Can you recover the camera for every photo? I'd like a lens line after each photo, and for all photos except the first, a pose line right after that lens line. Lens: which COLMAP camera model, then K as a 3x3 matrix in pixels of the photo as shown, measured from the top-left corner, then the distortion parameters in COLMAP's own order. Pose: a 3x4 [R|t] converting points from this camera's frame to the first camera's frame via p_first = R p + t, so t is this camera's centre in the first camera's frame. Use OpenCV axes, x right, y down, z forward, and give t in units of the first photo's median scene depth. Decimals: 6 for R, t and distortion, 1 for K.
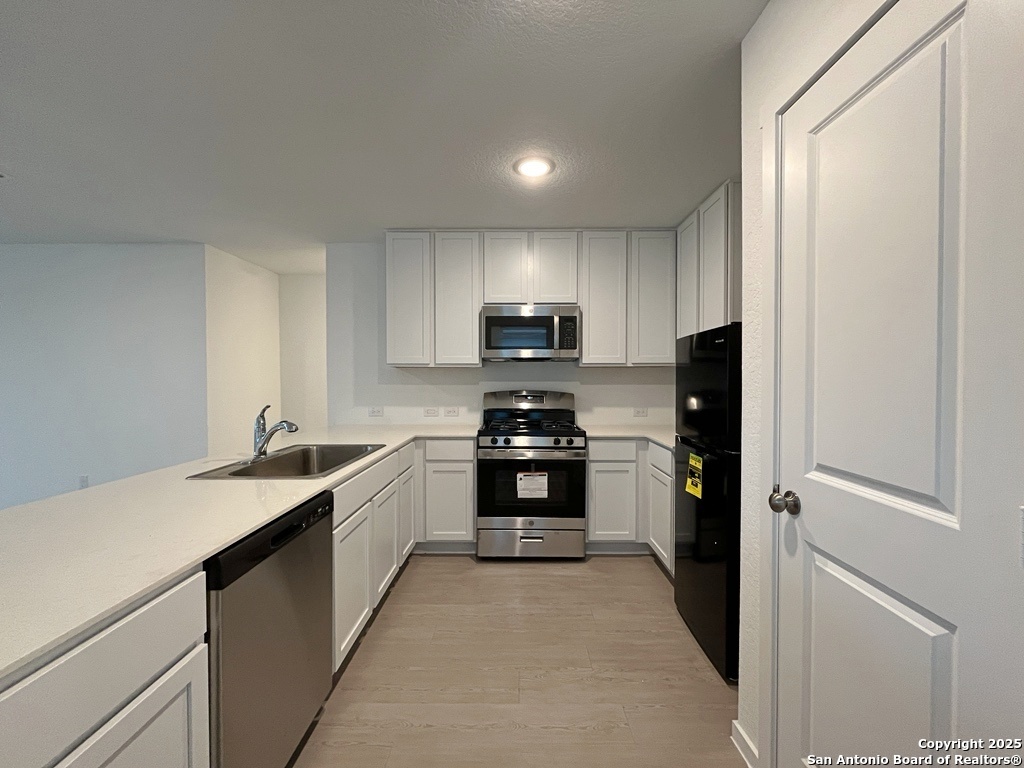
lens RADIAL K [[413.6, 0, 515.2], [0, 413.6, 385.0], [0, 0, 1]] dist [-0.000029, 0.000680]
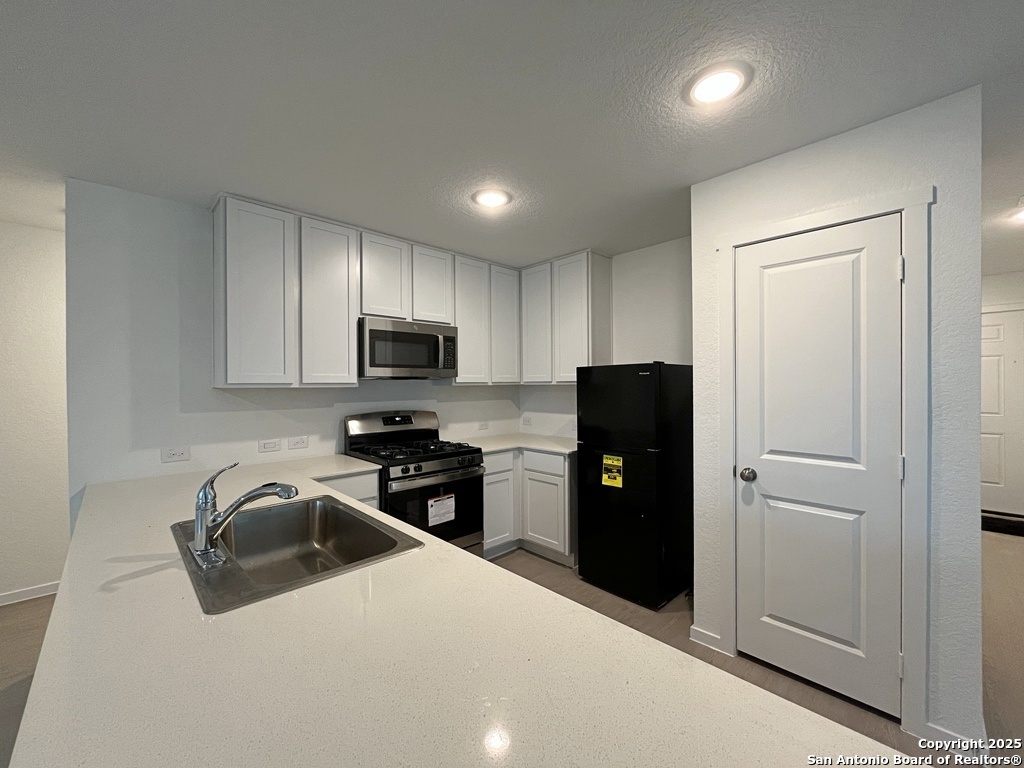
lens RADIAL K [[413.6, 0, 515.2], [0, 413.6, 385.0], [0, 0, 1]] dist [-0.000029, 0.000680]
pose [[0.715329, -0.005910, 0.698763, -0.464496], [0.018080, 0.999786, -0.010053, -0.034087], [-0.698554, 0.019825, 0.715283, 0.162871]]
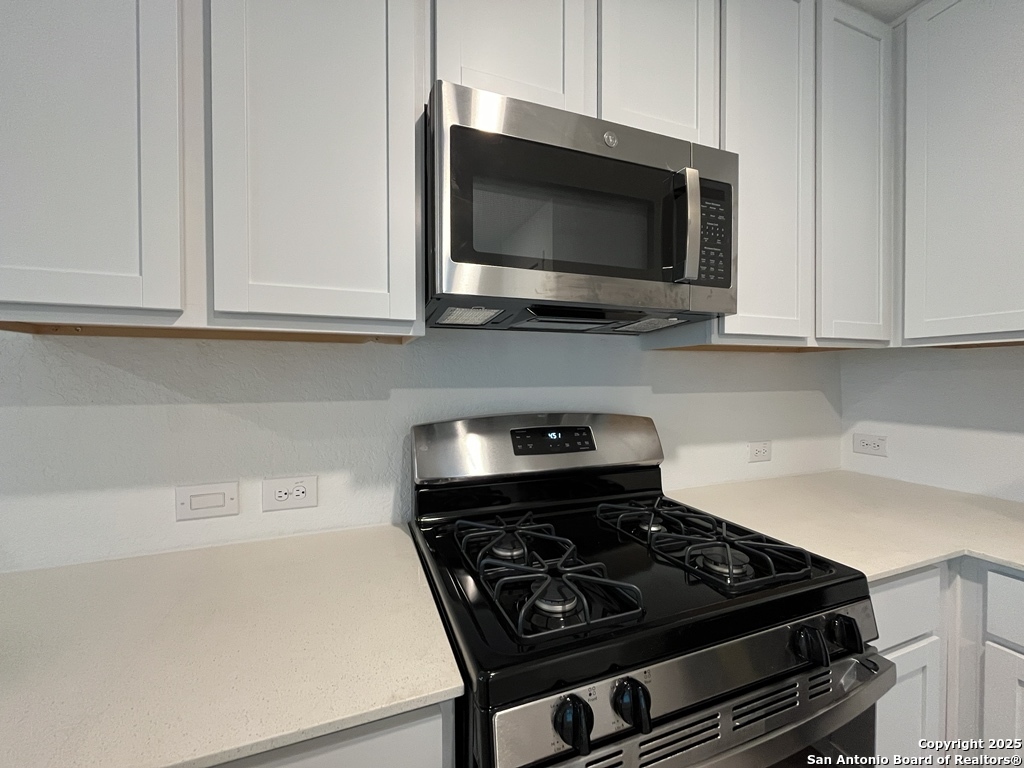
lens RADIAL K [[413.6, 0, 515.2], [0, 413.6, 385.0], [0, 0, 1]] dist [-0.000029, 0.000680]
pose [[0.932132, -0.008286, 0.362024, -0.127235], [0.008471, 0.999964, 0.001076, -0.012170], [-0.362019, 0.002064, 0.932168, 0.760337]]
